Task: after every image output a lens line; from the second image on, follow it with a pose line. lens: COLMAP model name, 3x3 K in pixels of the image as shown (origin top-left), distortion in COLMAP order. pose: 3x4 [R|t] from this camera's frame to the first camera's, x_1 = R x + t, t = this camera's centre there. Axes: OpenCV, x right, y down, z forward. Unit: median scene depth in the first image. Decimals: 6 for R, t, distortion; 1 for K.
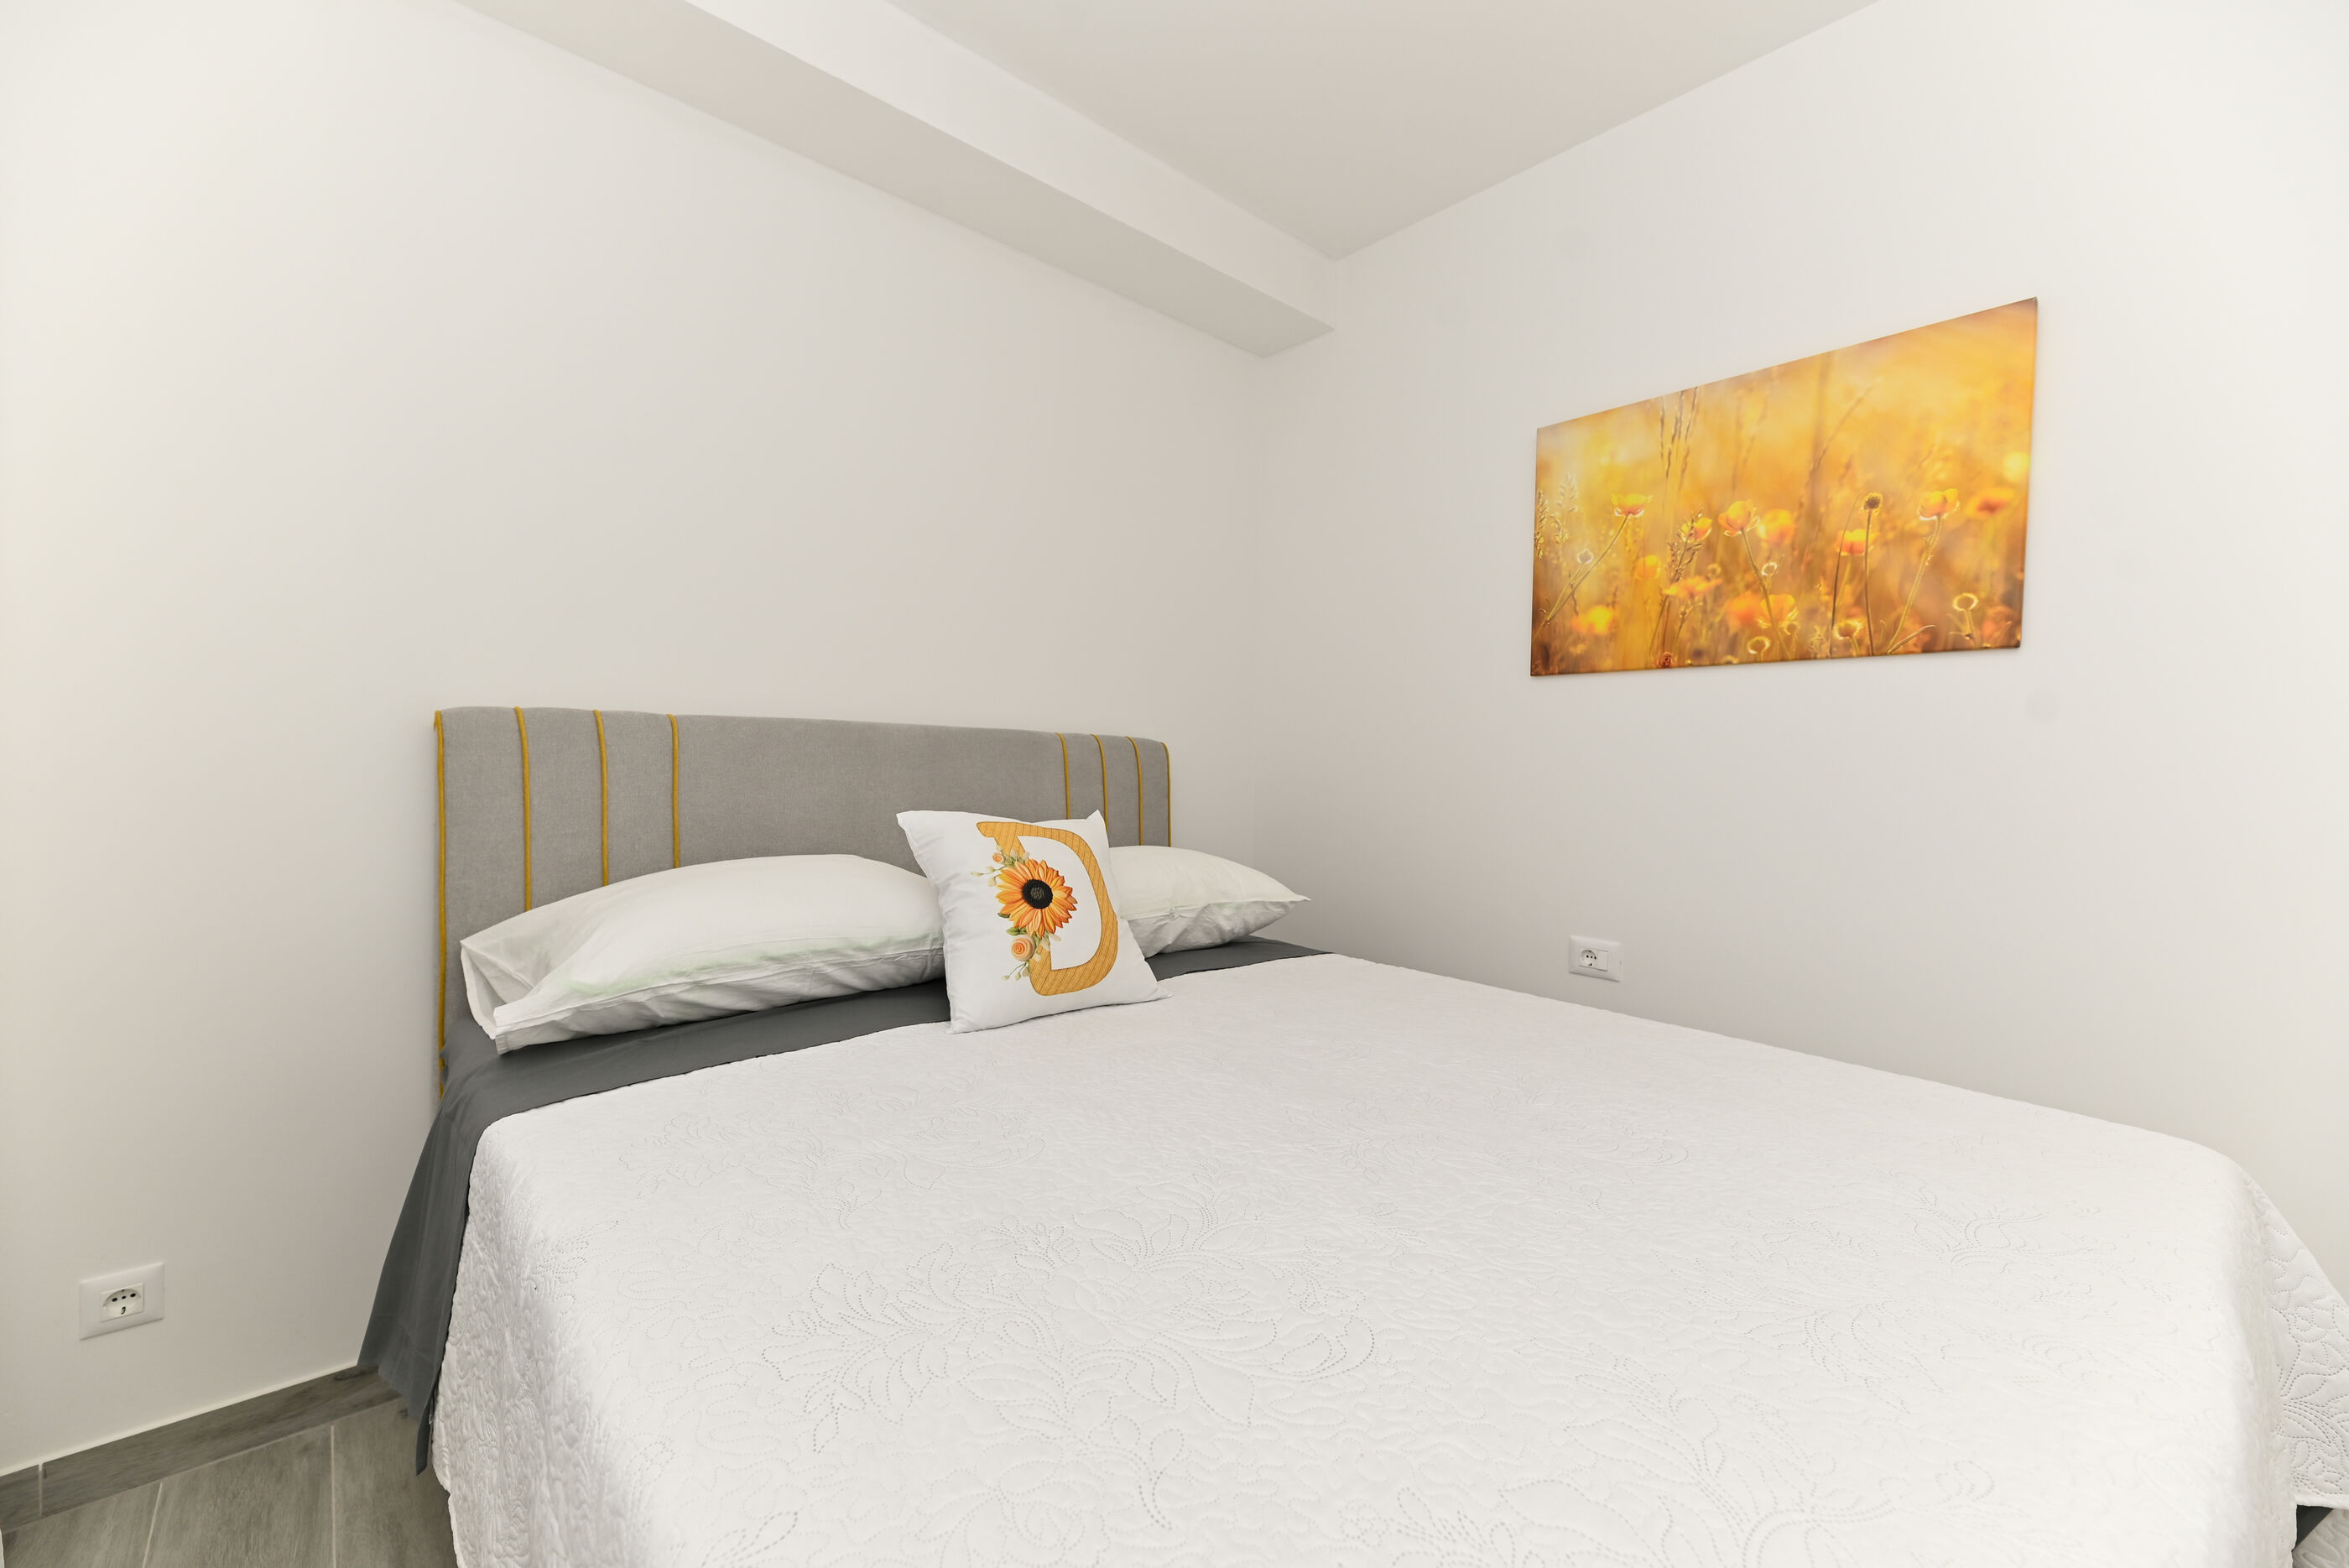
lens RADIAL K [[948.9, 0, 1177.3], [0, 948.9, 787.3], [0, 0, 1]] dist [0.015037, -0.004184]
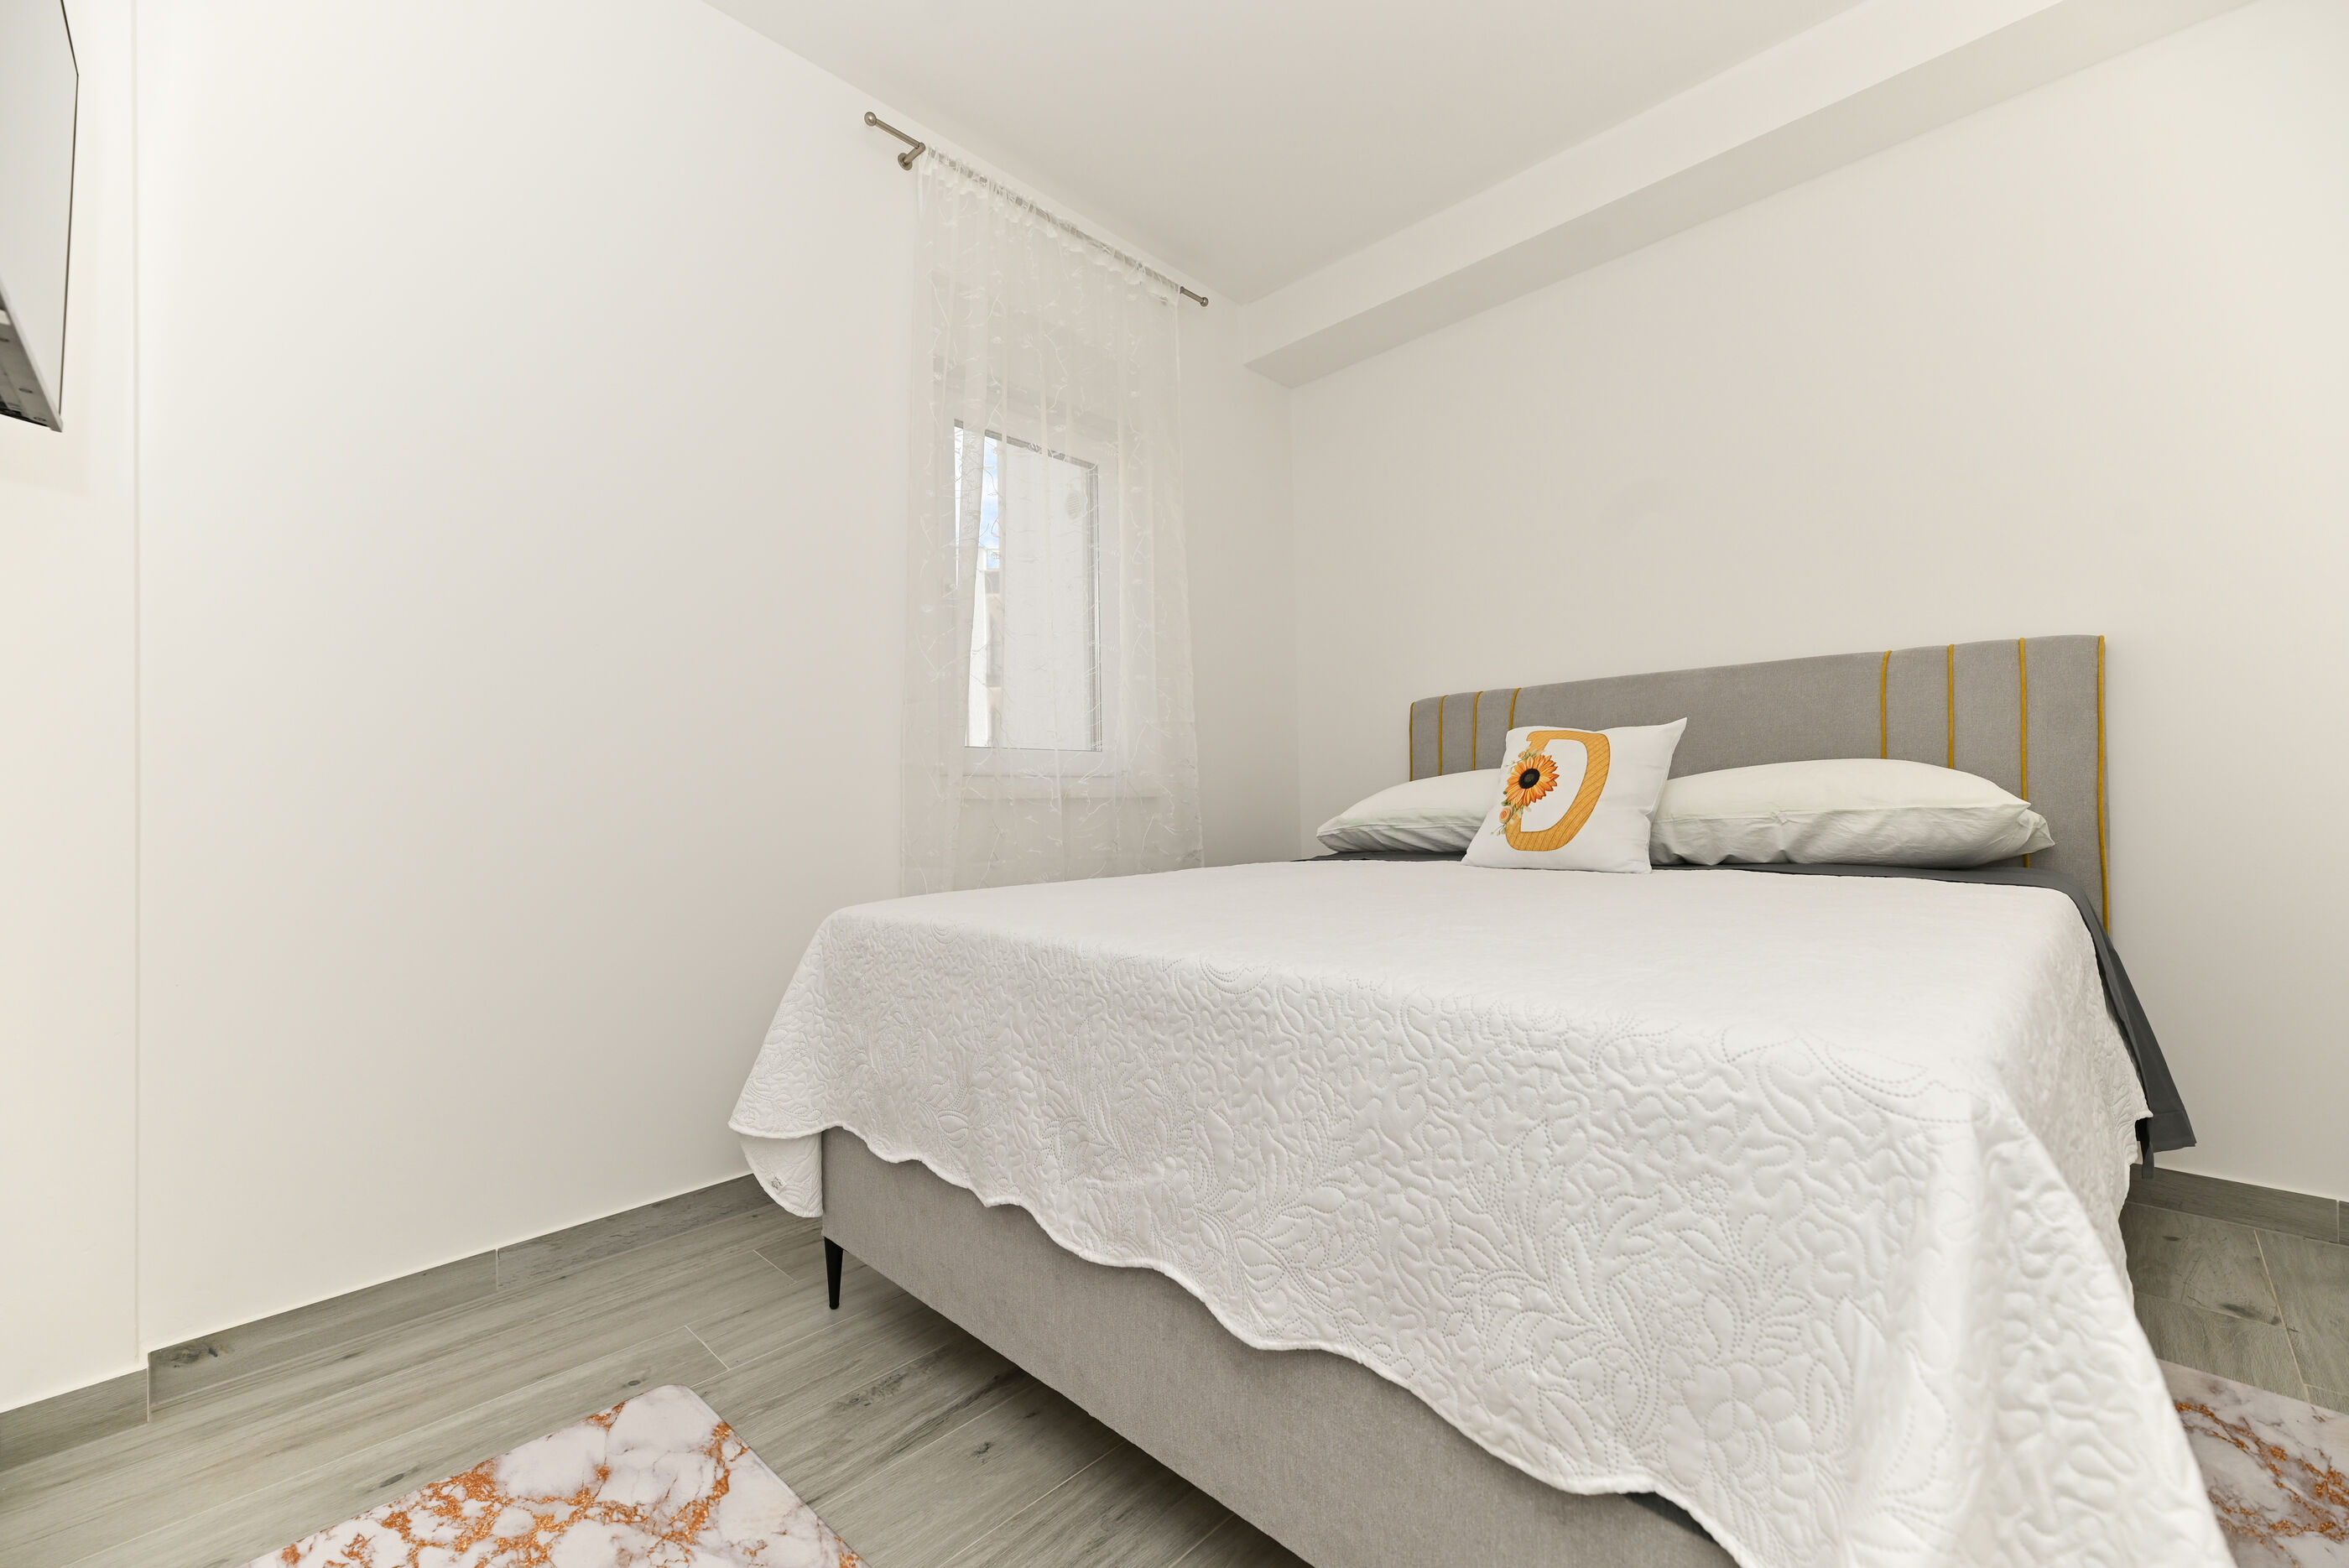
lens RADIAL K [[933.5, 0, 1187.1], [0, 933.5, 779.3], [0, 0, 1]] dist [0.011827, -0.012197]
pose [[0.072976, -0.046518, -0.996248, 1.165712], [-0.004630, 0.998885, -0.046981, 0.181254], [0.997323, 0.008041, 0.072679, 0.420790]]
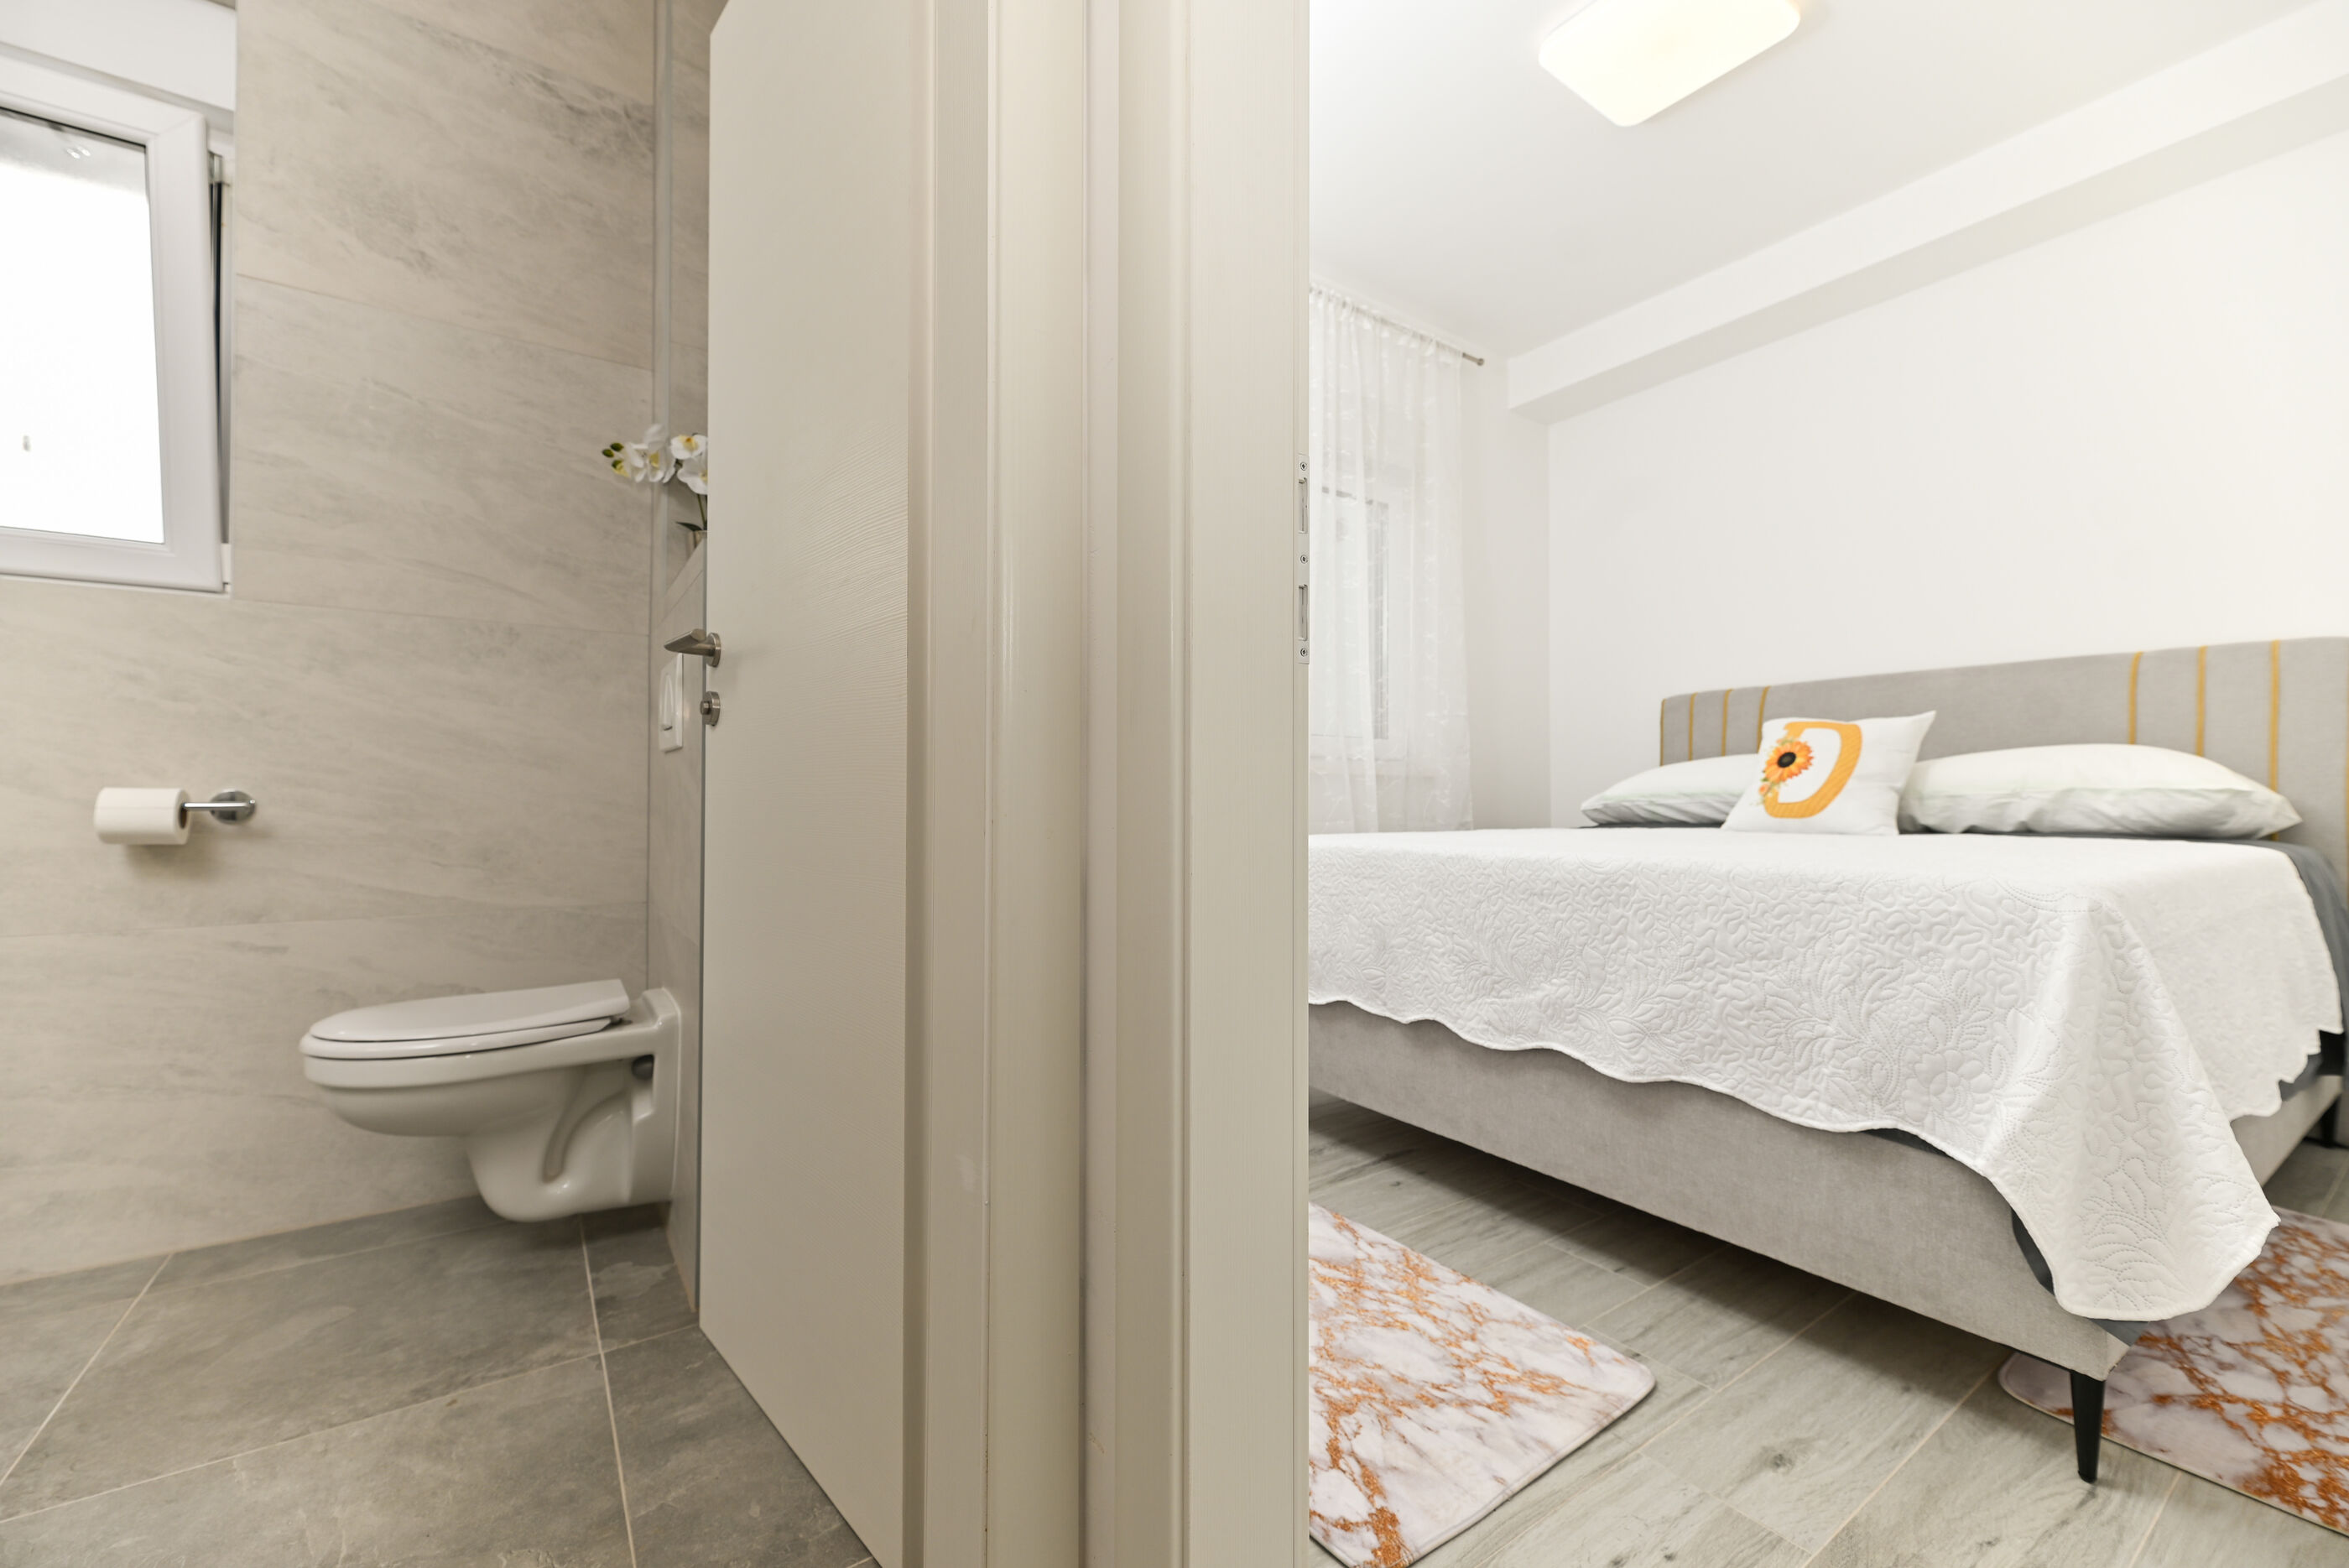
lens RADIAL K [[935.0, 0, 1176.4], [0, 935.0, 780.2], [0, 0, 1]] dist [0.013305, -0.003563]
pose [[-0.119568, -0.044930, -0.991809, 1.636646], [-0.030238, 0.998677, -0.041595, 0.252473], [0.992365, 0.025017, -0.120769, 0.140360]]
